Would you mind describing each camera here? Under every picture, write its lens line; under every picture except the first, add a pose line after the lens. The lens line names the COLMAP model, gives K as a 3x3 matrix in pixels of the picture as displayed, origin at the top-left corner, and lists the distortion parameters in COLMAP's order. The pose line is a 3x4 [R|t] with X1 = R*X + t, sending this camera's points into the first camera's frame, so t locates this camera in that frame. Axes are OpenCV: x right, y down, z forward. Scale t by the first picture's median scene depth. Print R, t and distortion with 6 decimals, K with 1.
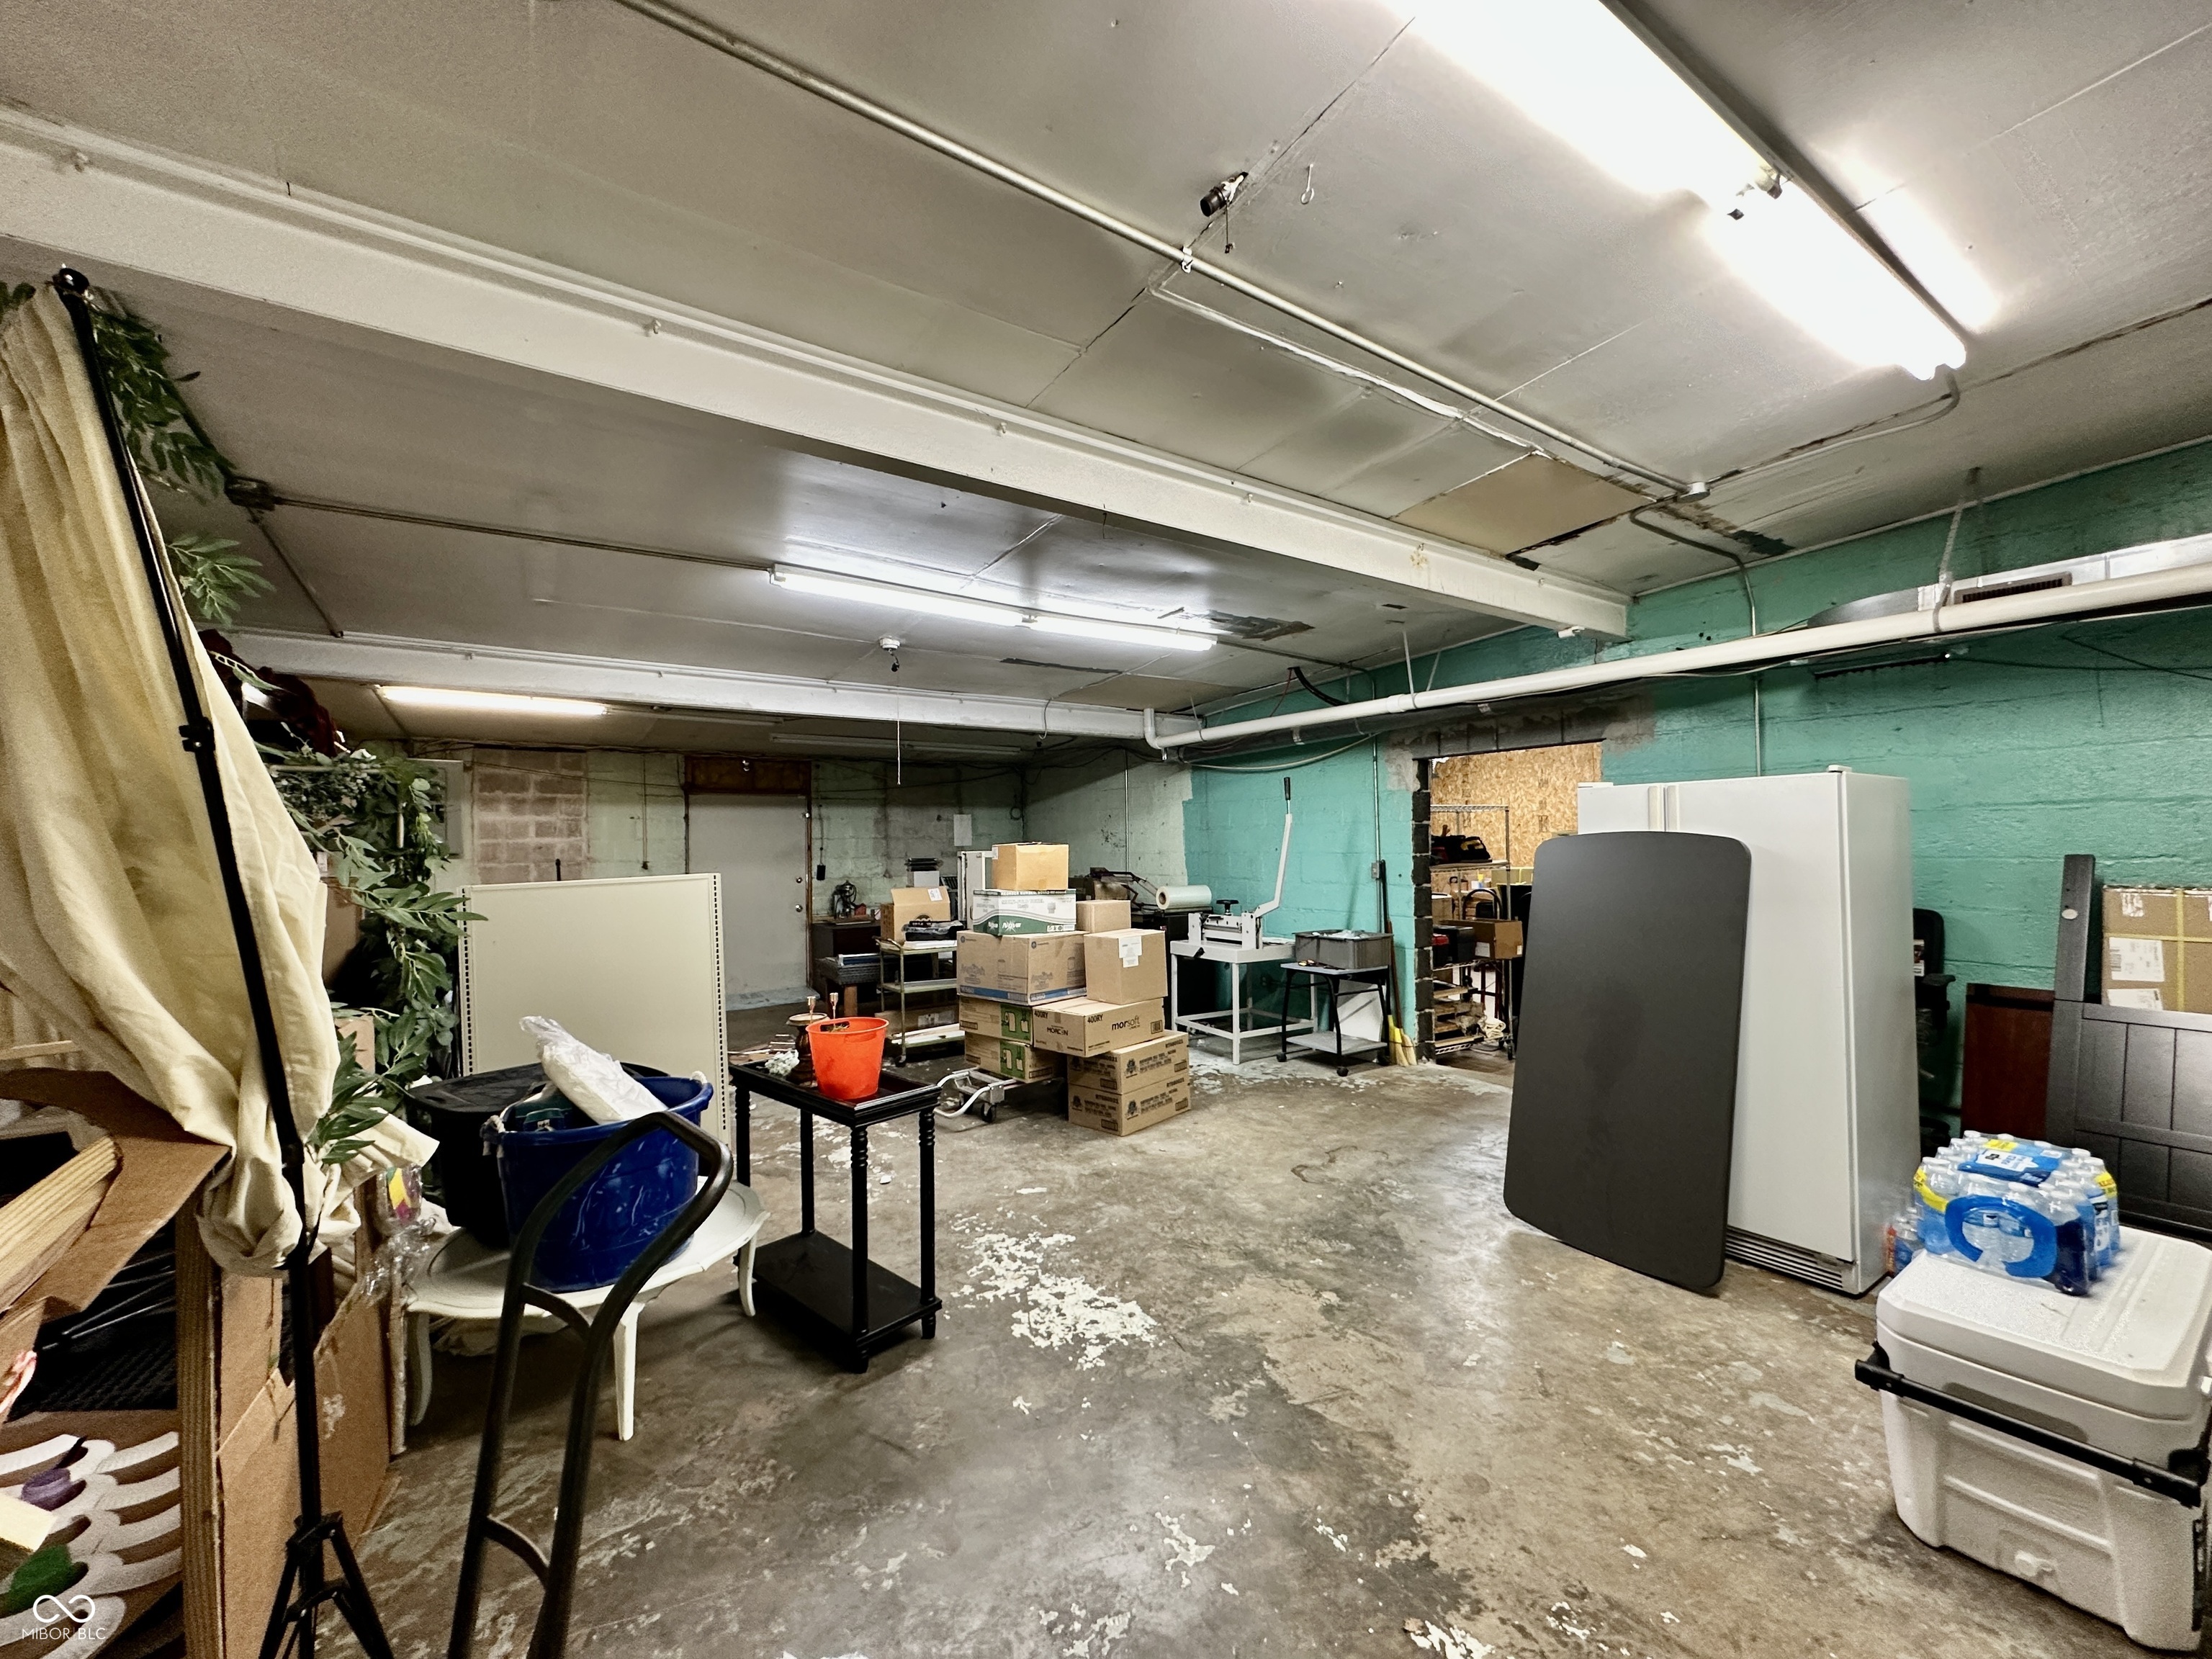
lens RADIAL K [[885.2, 0, 1105.1], [0, 885.2, 843.6], [0, 0, 1]] dist [0.000079, -0.000007]
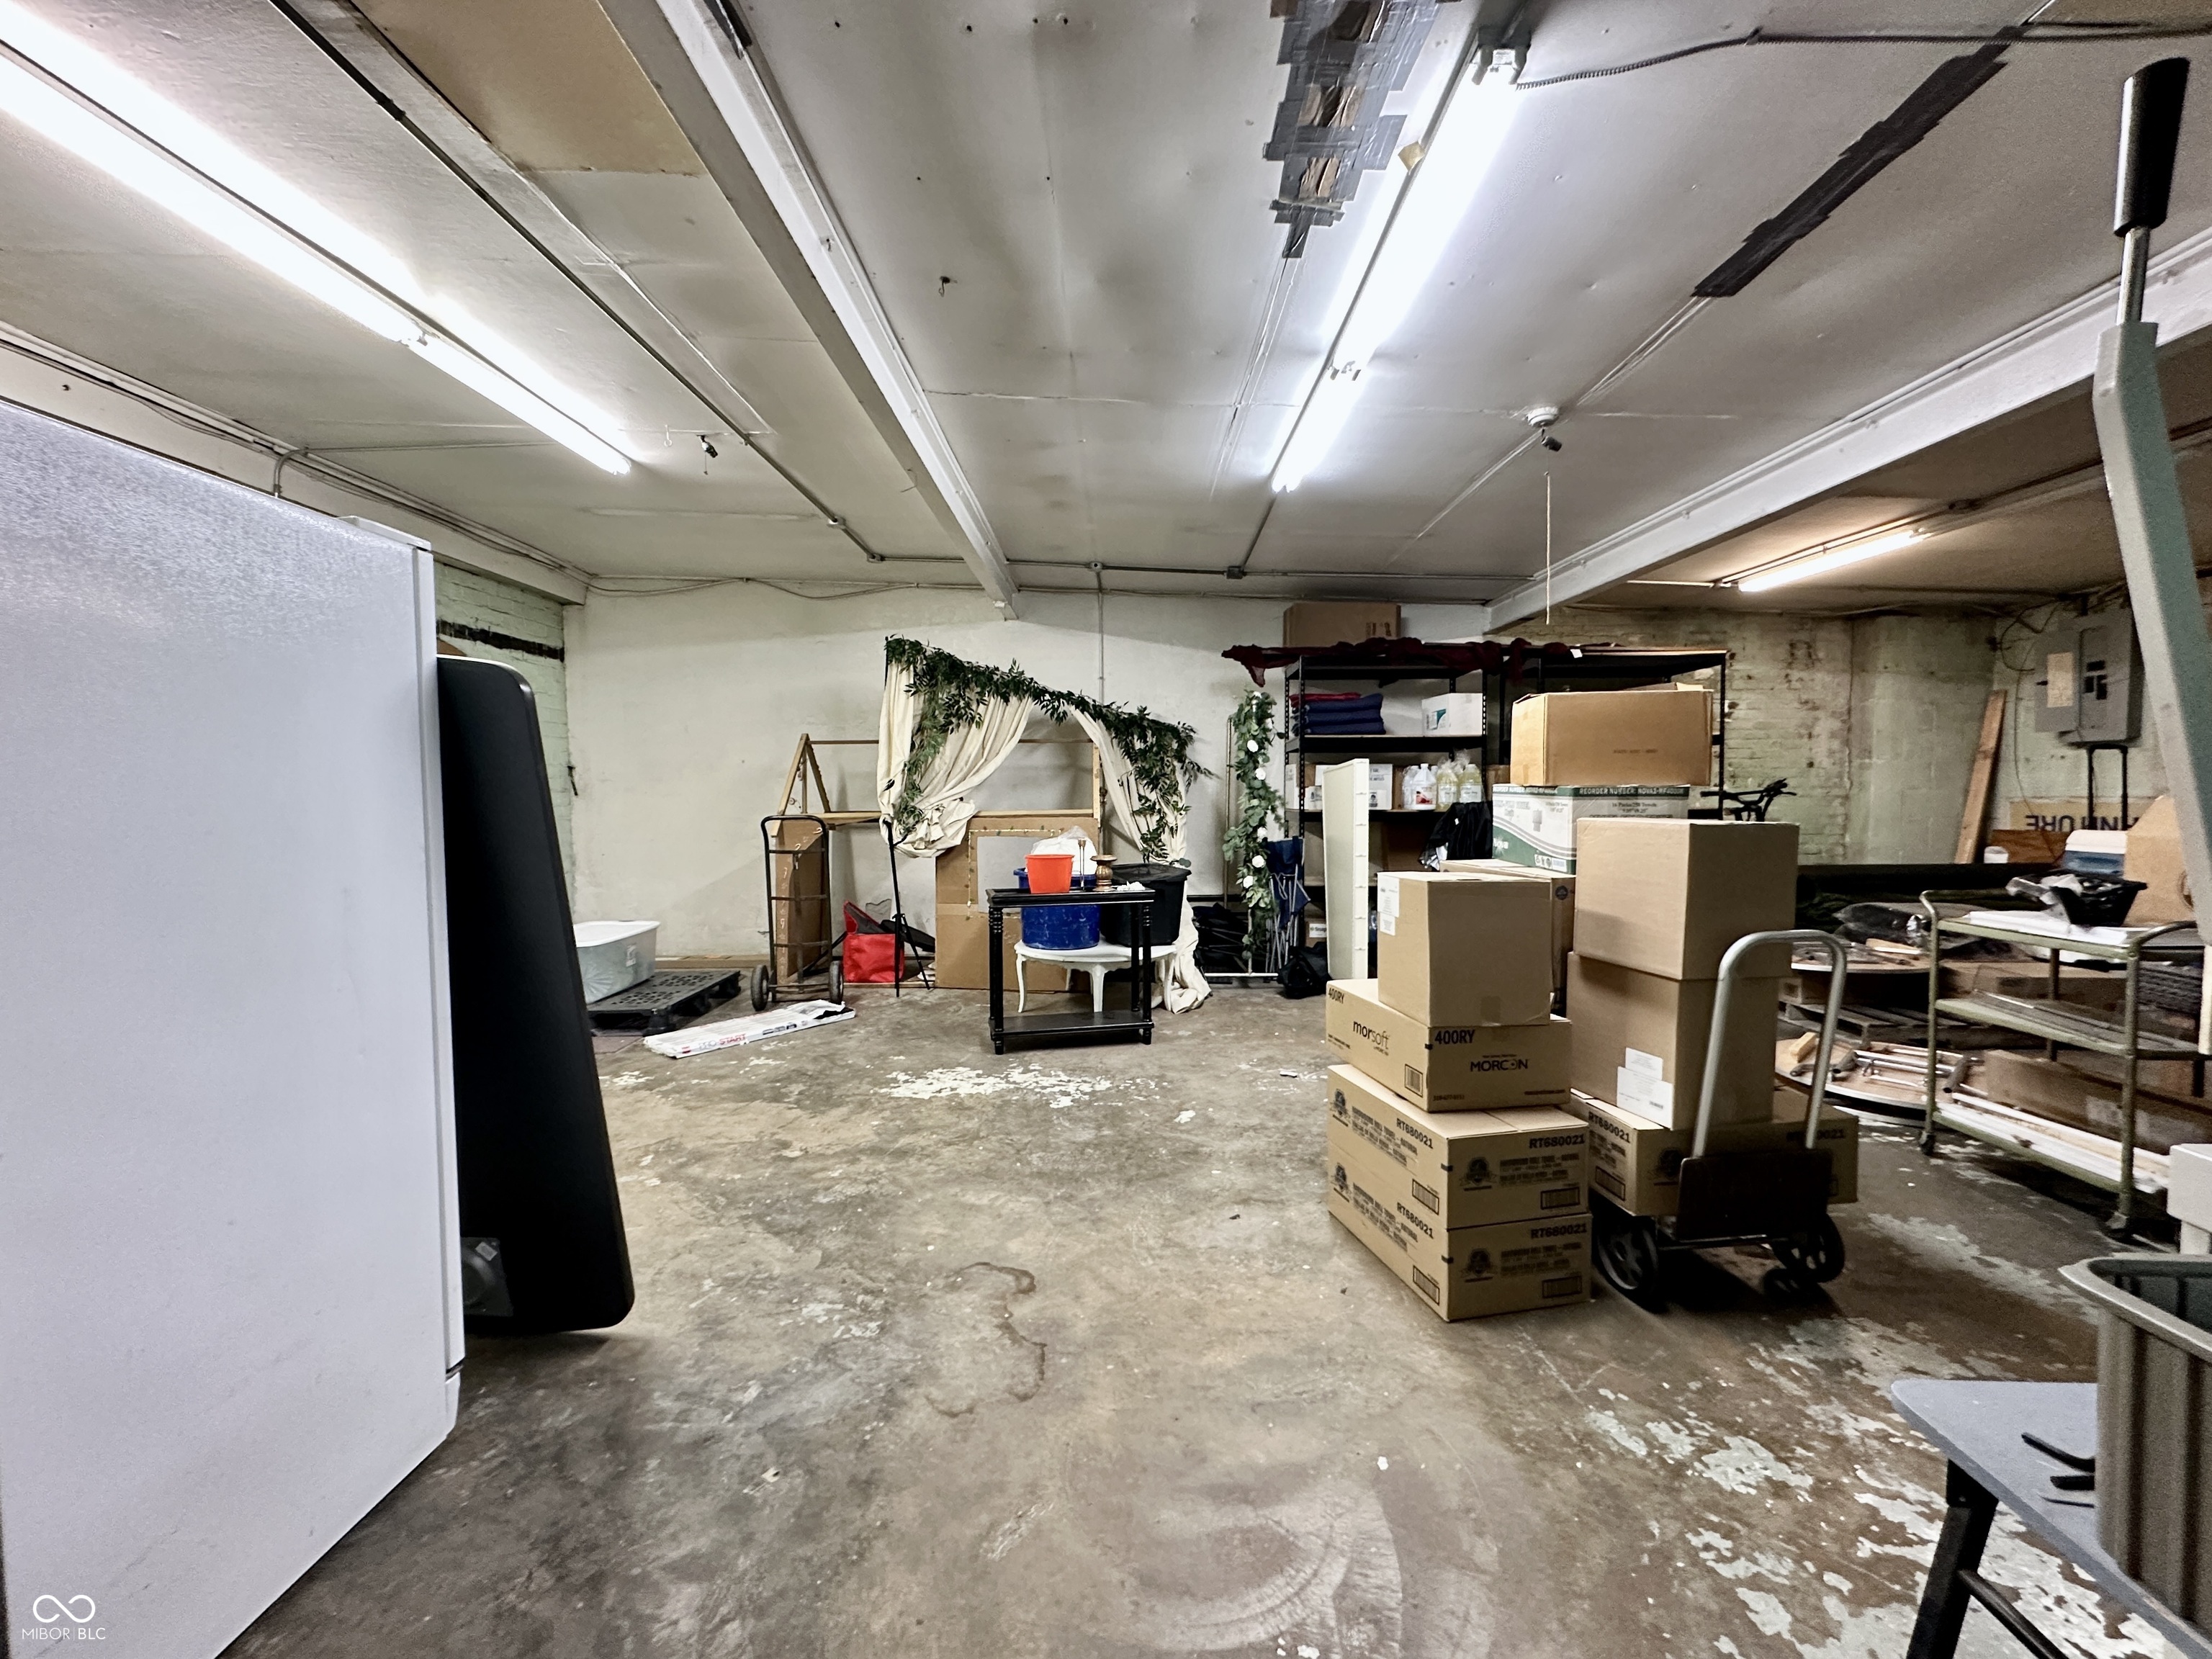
lens RADIAL K [[885.2, 0, 1106.0], [0, 885.2, 833.2], [0, 0, 1]] dist [0.000079, -0.000007]
pose [[-0.573636, 0.058908, -0.816989, 0.789162], [0.024215, 0.998194, 0.054971, 0.074128], [0.818752, 0.011750, -0.574027, 1.711278]]
